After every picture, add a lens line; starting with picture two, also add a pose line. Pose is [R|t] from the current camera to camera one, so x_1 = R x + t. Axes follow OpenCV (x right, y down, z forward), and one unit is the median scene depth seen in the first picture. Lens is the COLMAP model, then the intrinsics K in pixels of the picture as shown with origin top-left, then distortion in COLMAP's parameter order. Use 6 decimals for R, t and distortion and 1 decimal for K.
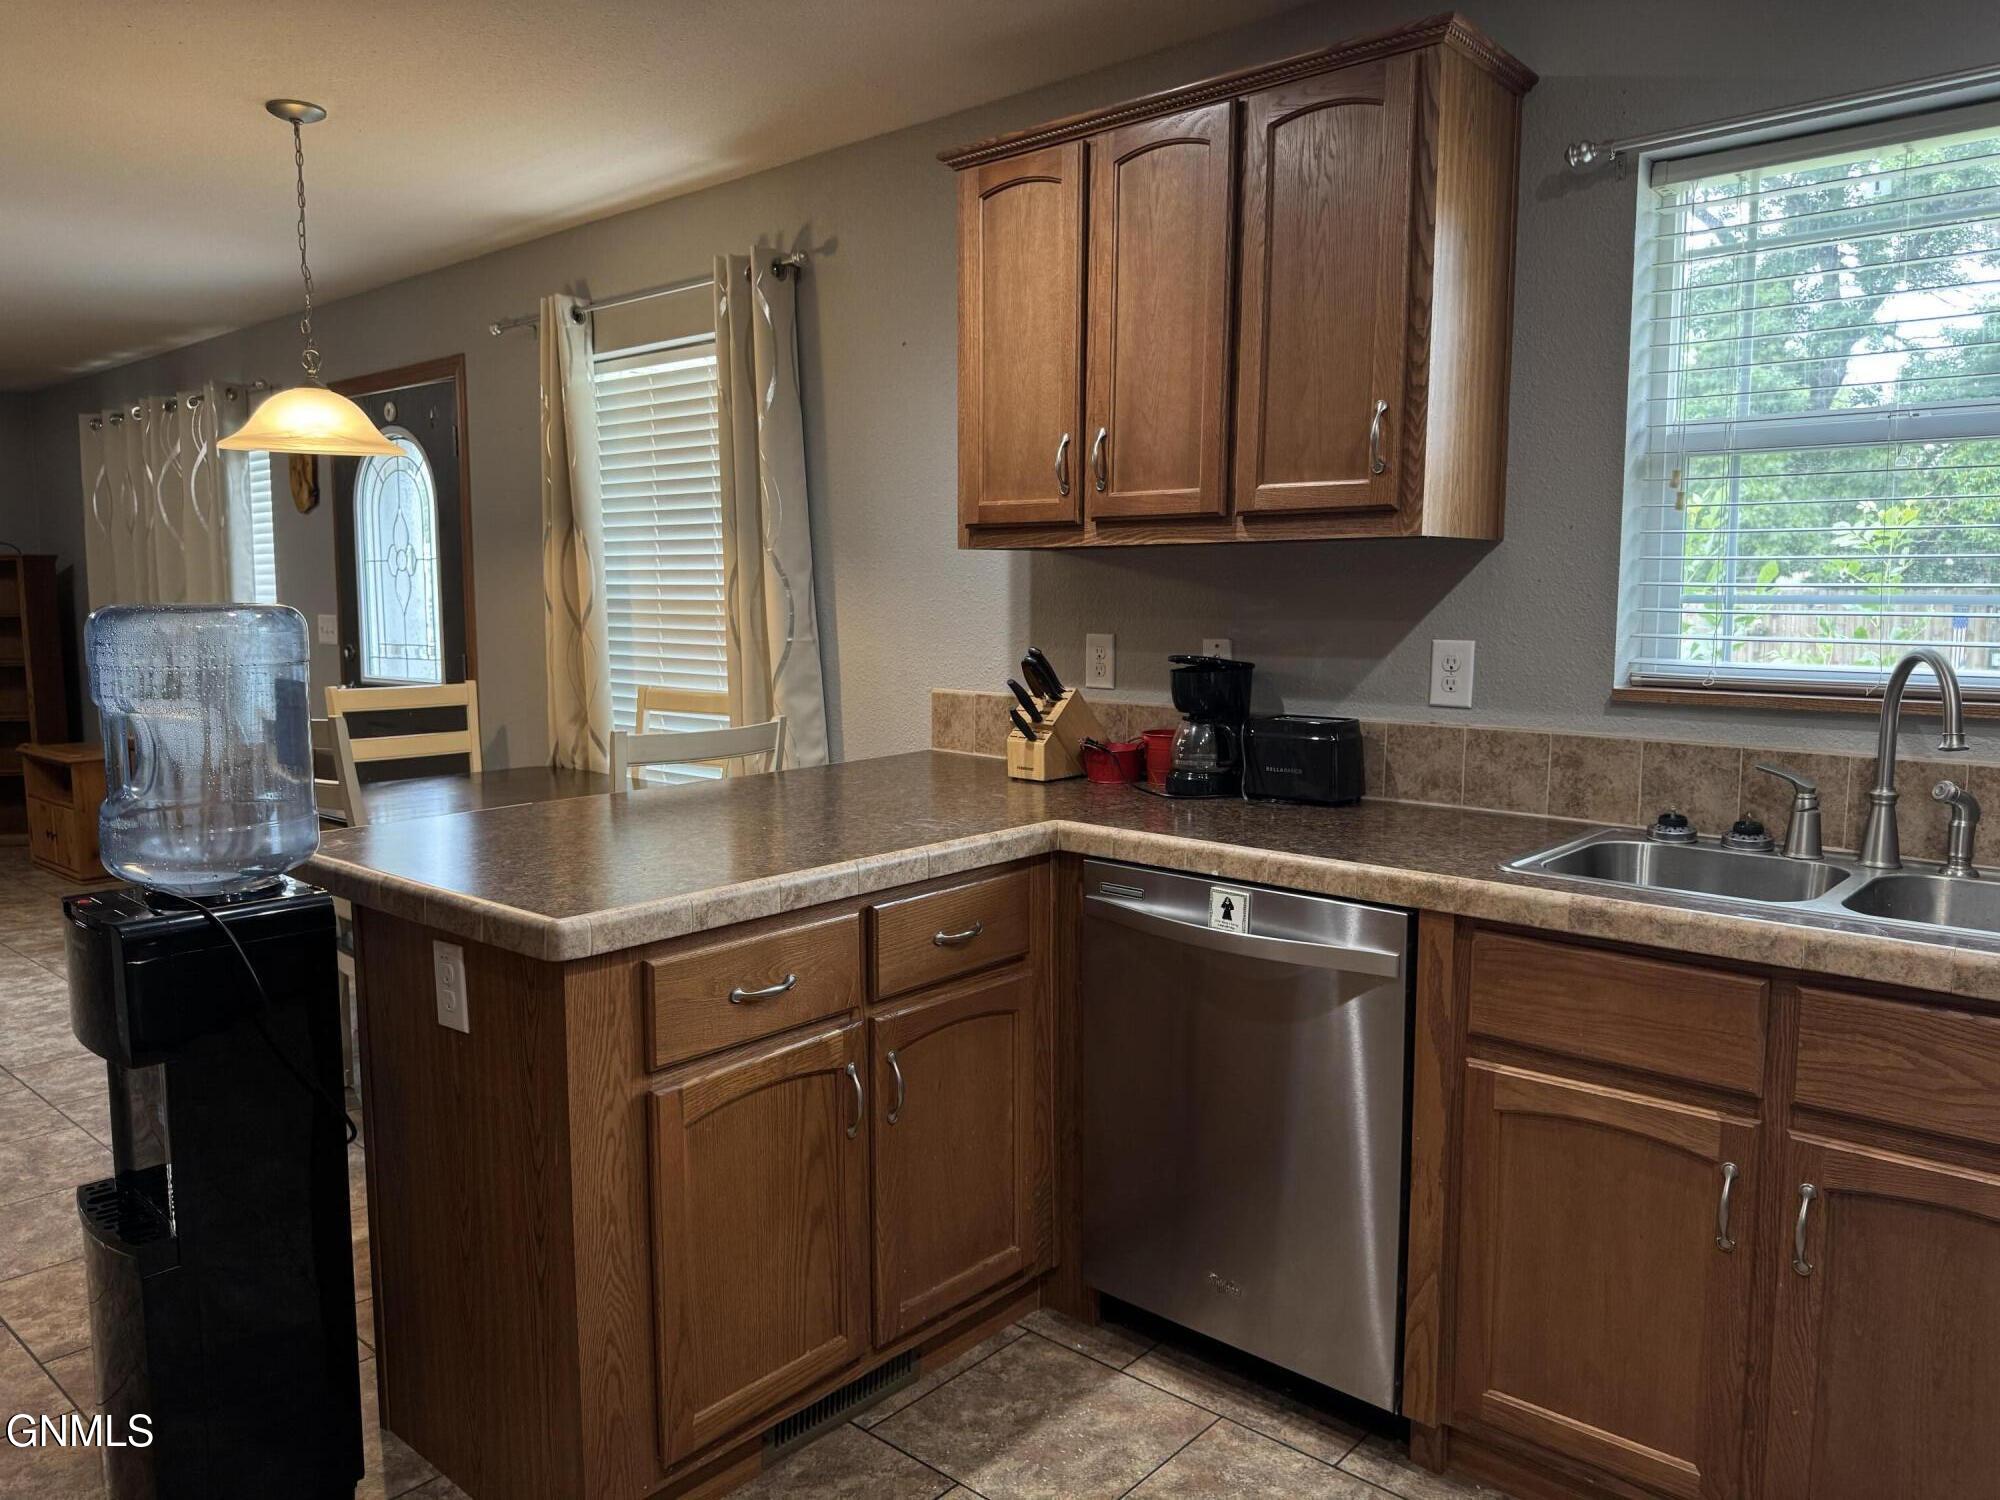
lens RADIAL K [[1411.7, 0, 1046.2], [0, 1411.7, 760.2], [0, 0, 1]] dist [0.062101, -0.078872]
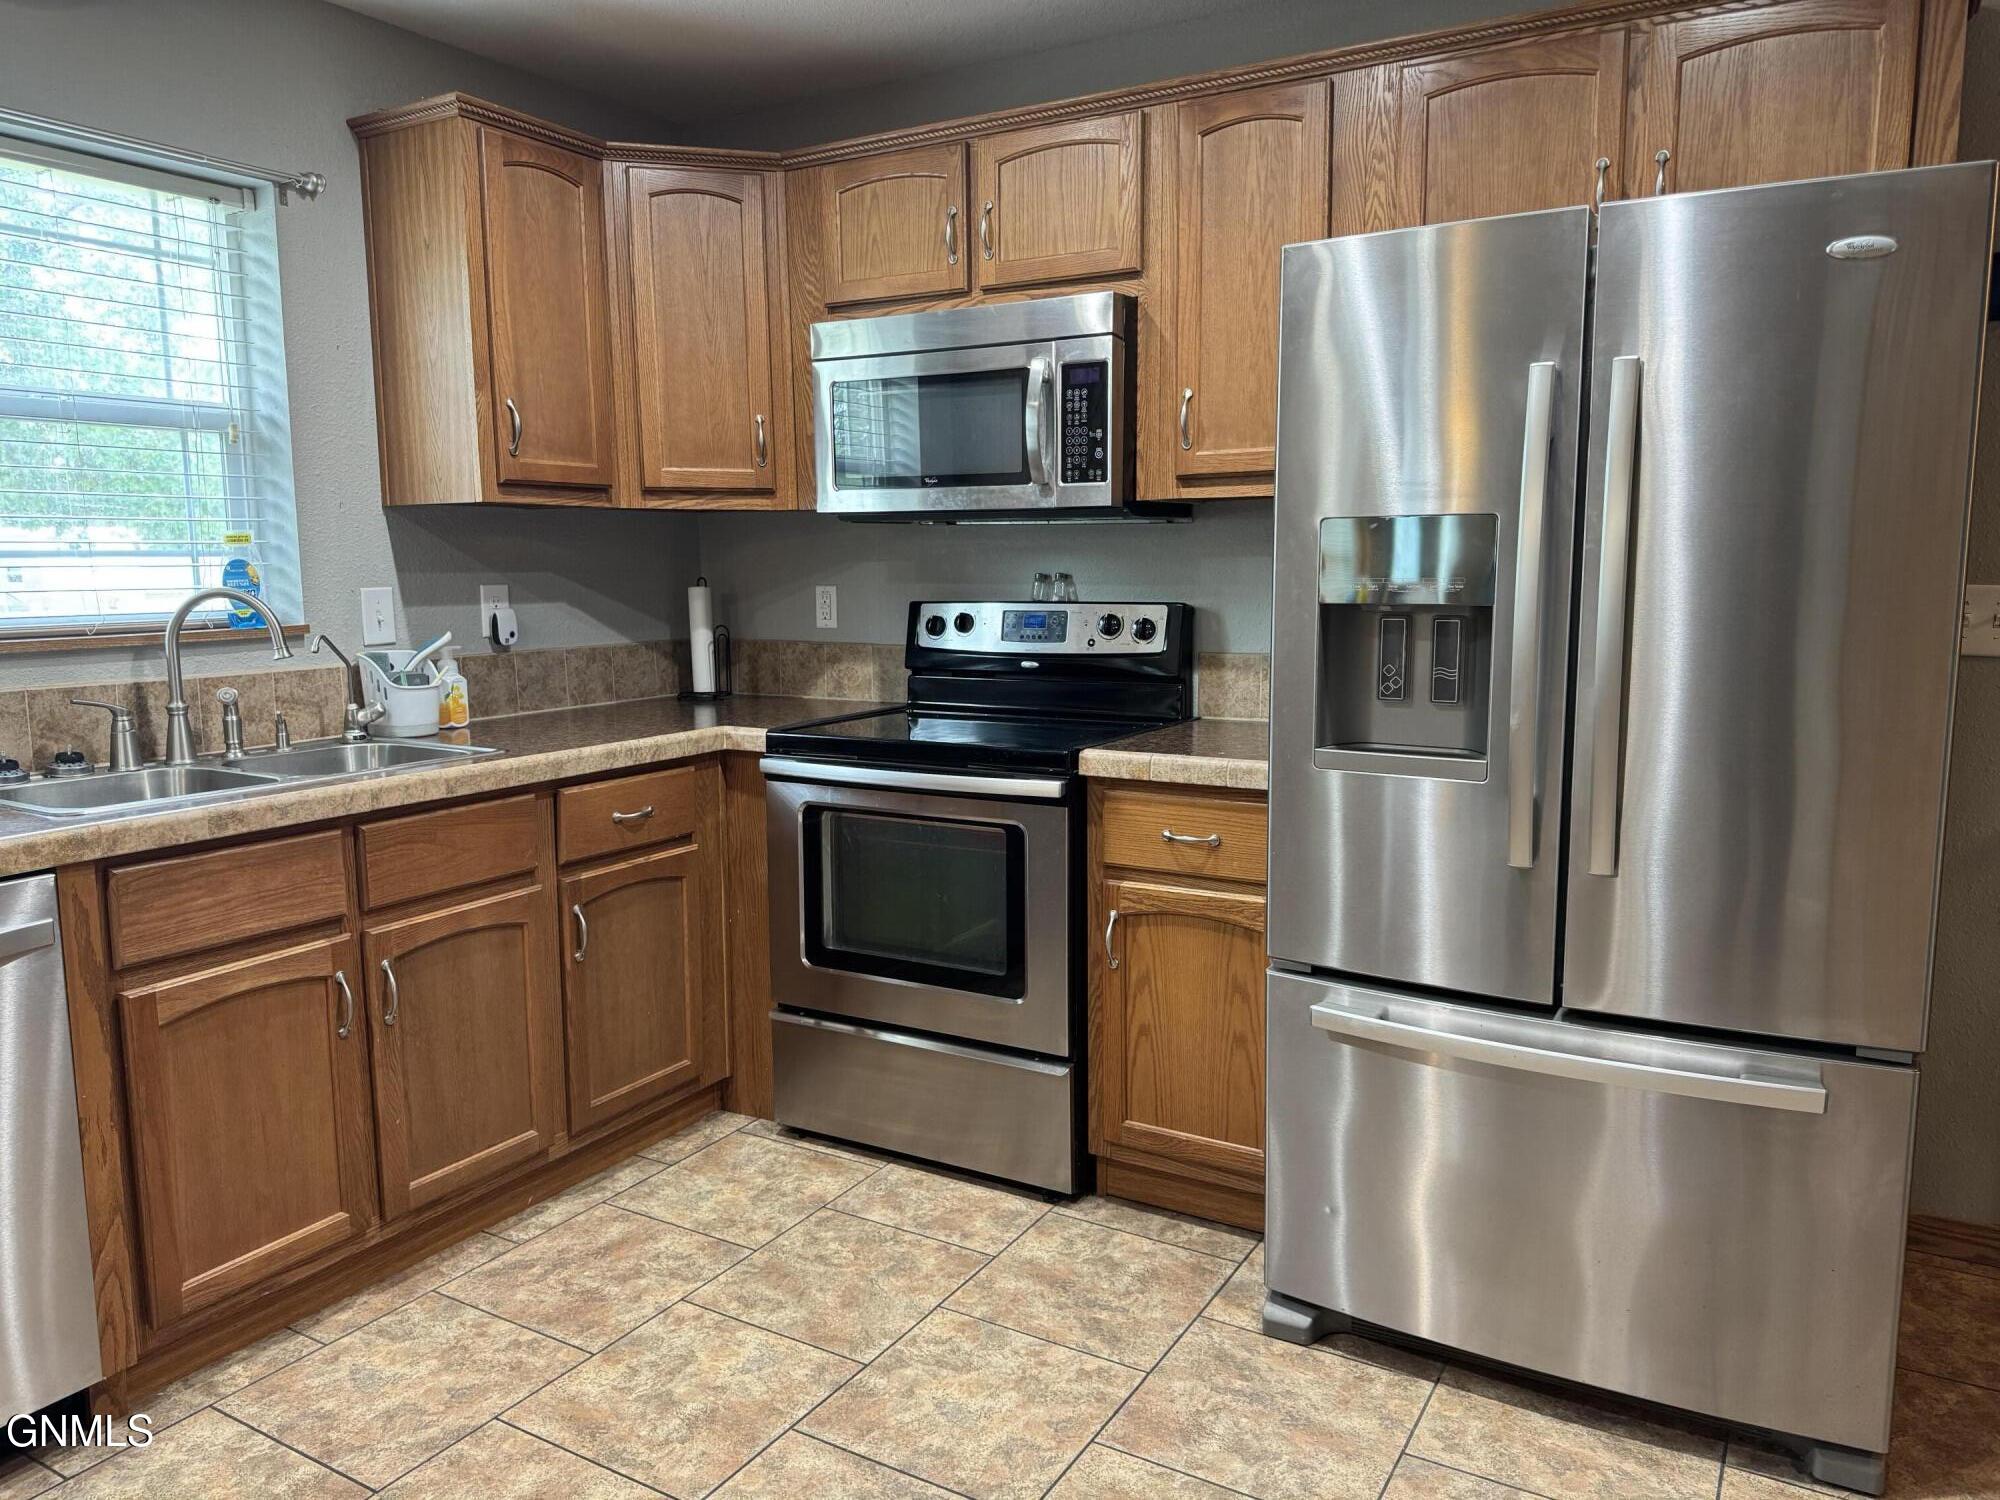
lens RADIAL K [[1411.7, 0, 996.7], [0, 1411.7, 745.9], [0, 0, 1]] dist [0.062101, -0.078872]
pose [[-0.170405, -0.131869, 0.976511, -0.770899], [0.122219, 0.980524, 0.153738, -0.047489], [-0.977765, 0.145546, -0.150969, 0.485492]]
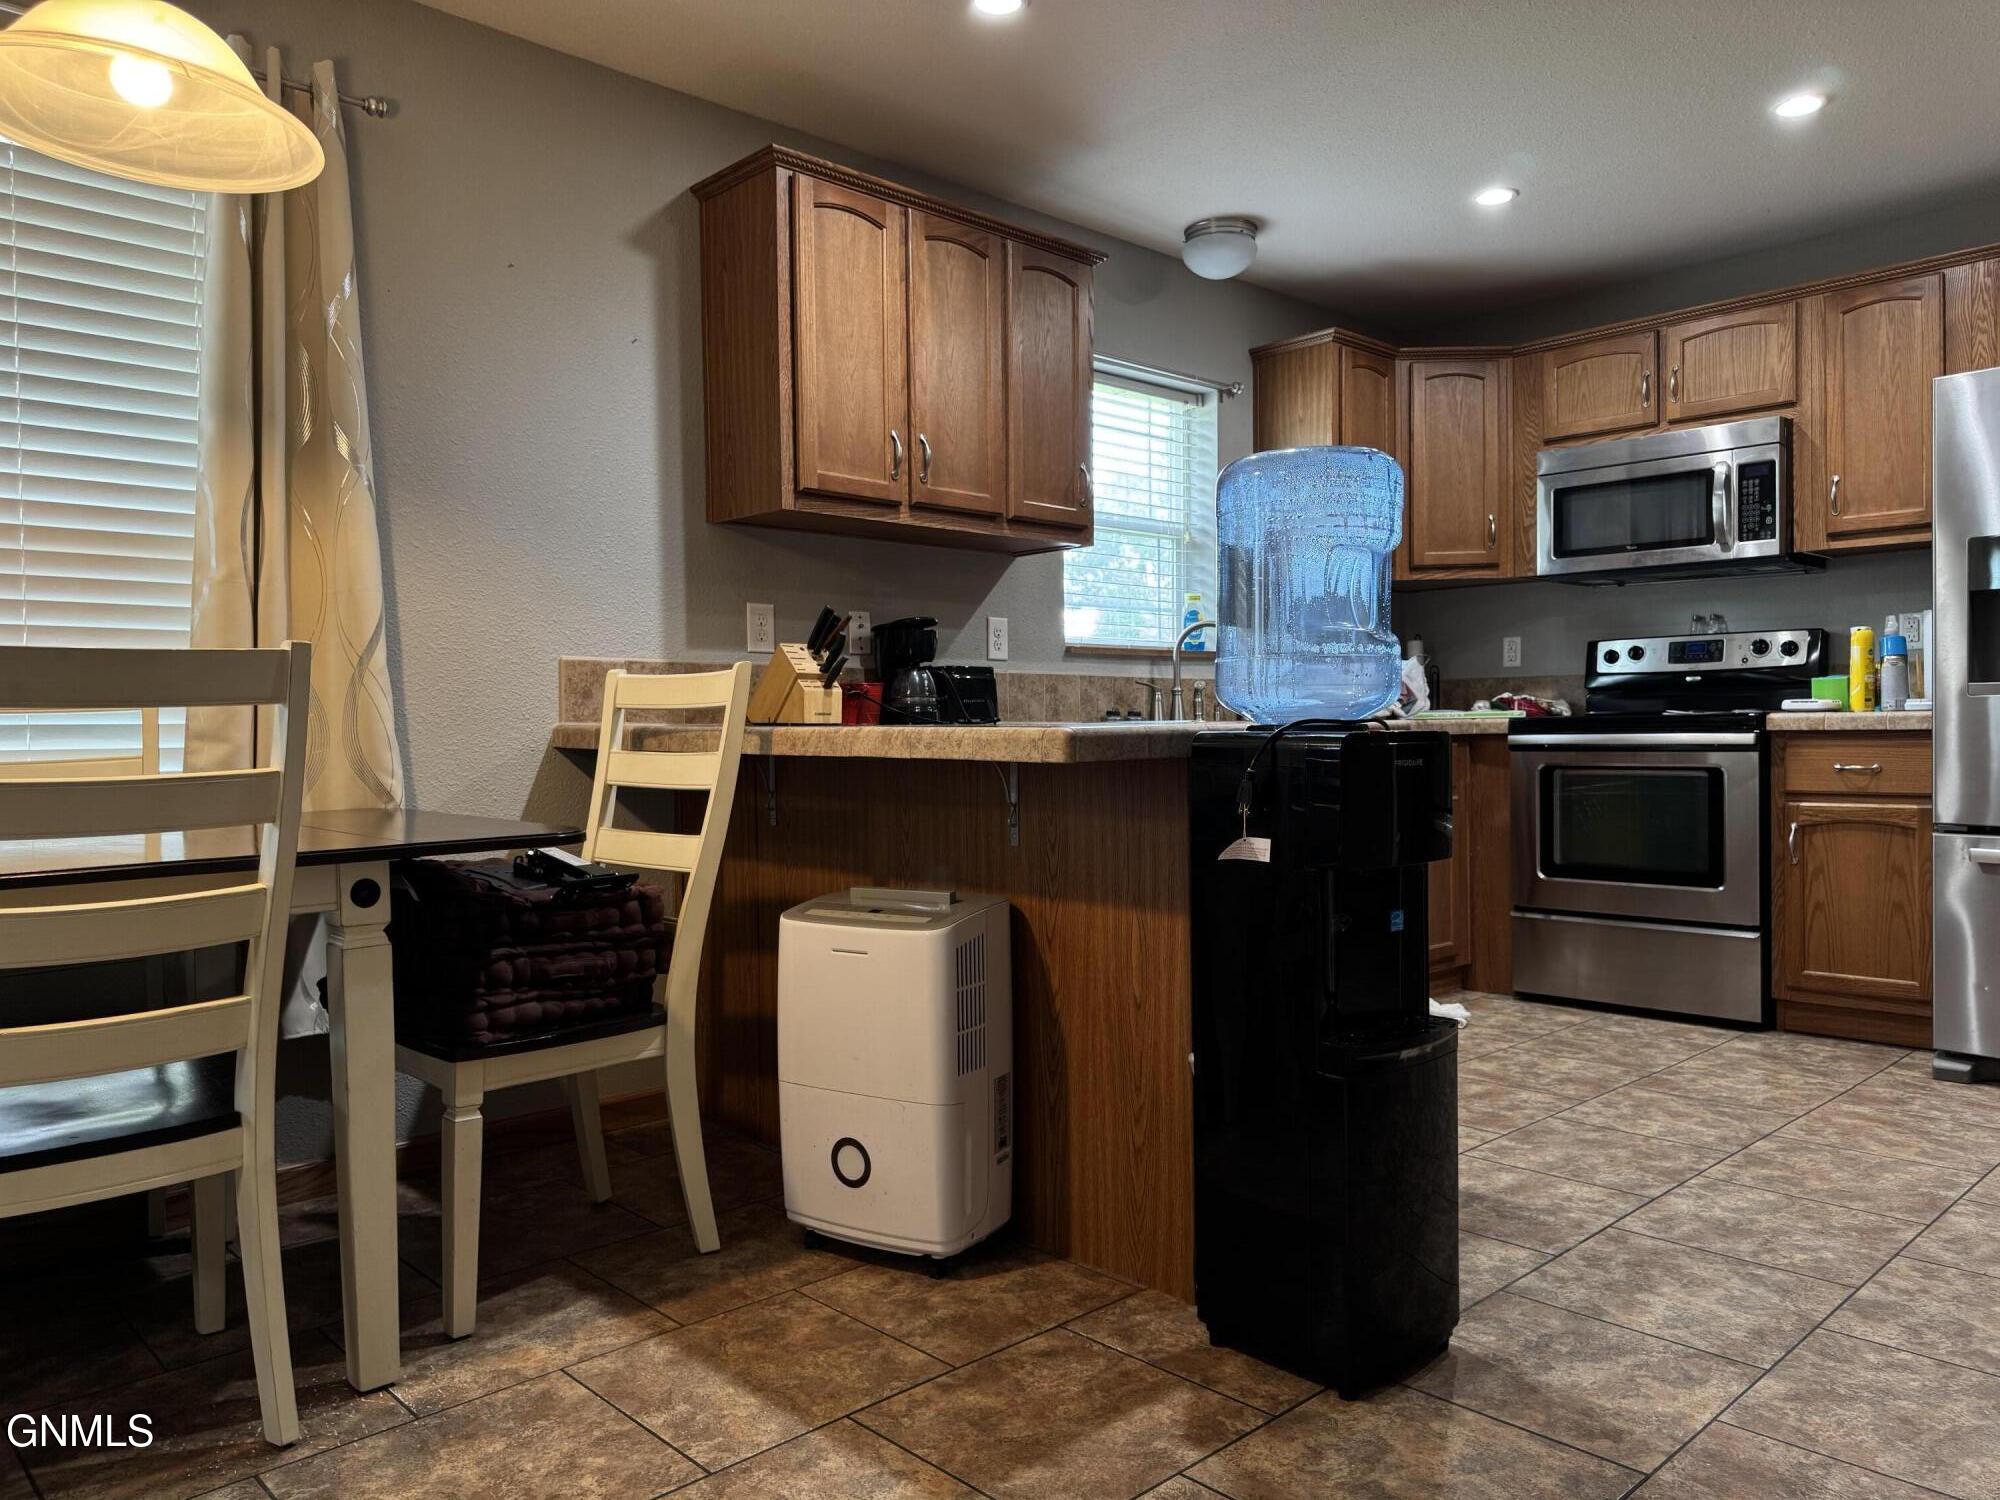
lens RADIAL K [[1411.7, 0, 998.6], [0, 1411.7, 760.6], [0, 0, 1]] dist [0.062101, -0.078872]
pose [[0.097557, -0.026296, 0.994883, -1.561233], [0.131059, 0.991285, 0.013349, 0.064073], [-0.986563, 0.129086, 0.100153, 1.061542]]
